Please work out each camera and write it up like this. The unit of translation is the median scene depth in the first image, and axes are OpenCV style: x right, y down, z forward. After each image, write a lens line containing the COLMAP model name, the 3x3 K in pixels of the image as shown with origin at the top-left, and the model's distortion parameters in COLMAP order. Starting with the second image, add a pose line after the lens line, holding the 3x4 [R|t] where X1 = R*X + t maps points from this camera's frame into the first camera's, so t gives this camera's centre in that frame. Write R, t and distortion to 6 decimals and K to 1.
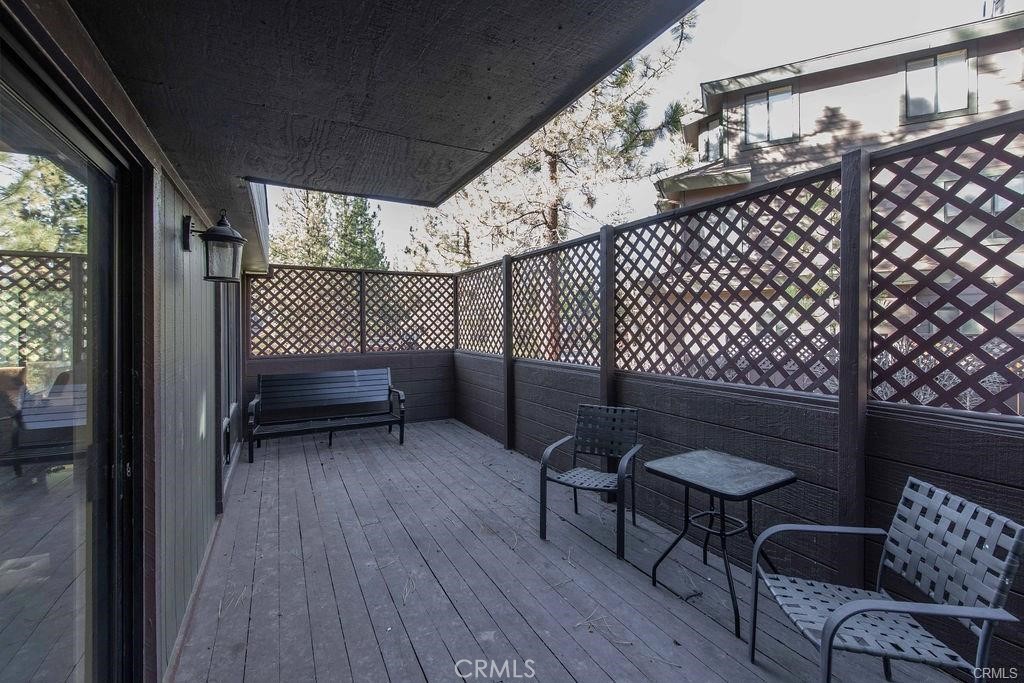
lens RADIAL K [[443.5, 0, 507.7], [0, 443.5, 337.0], [0, 0, 1]] dist [-0.000534, 0.000085]
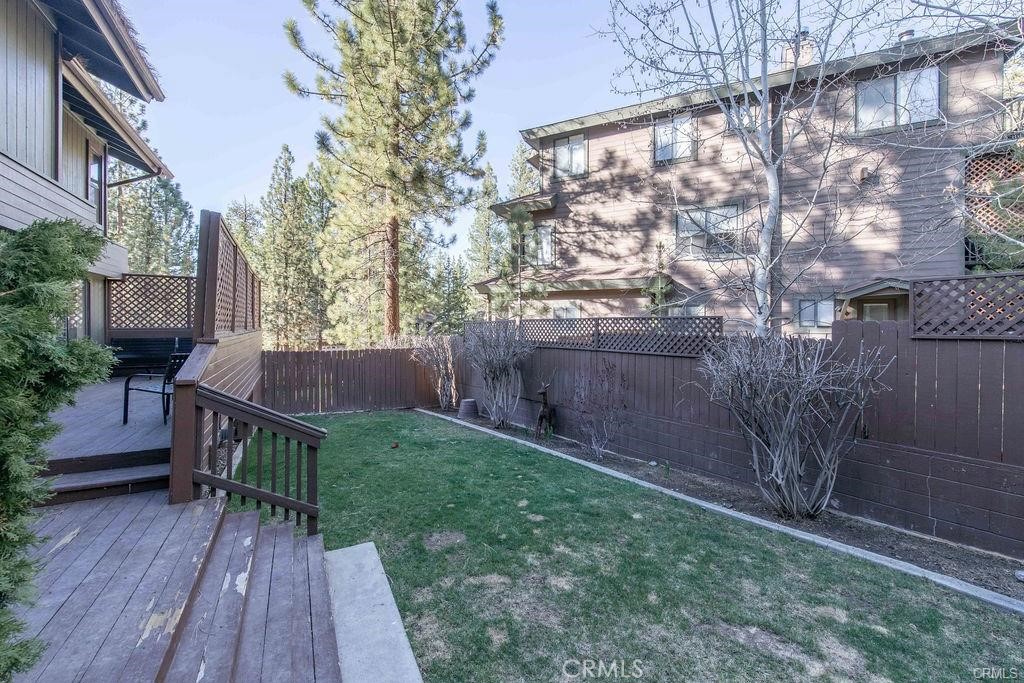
lens RADIAL K [[439.2, 0, 509.1], [0, 439.2, 337.3], [0, 0, 1]] dist [-0.000863, -0.000069]
pose [[0.999744, 0.007185, -0.021438, 0.462670], [-0.007073, 0.999961, 0.005258, 0.028126], [0.021475, -0.005105, 0.999756, -0.305175]]
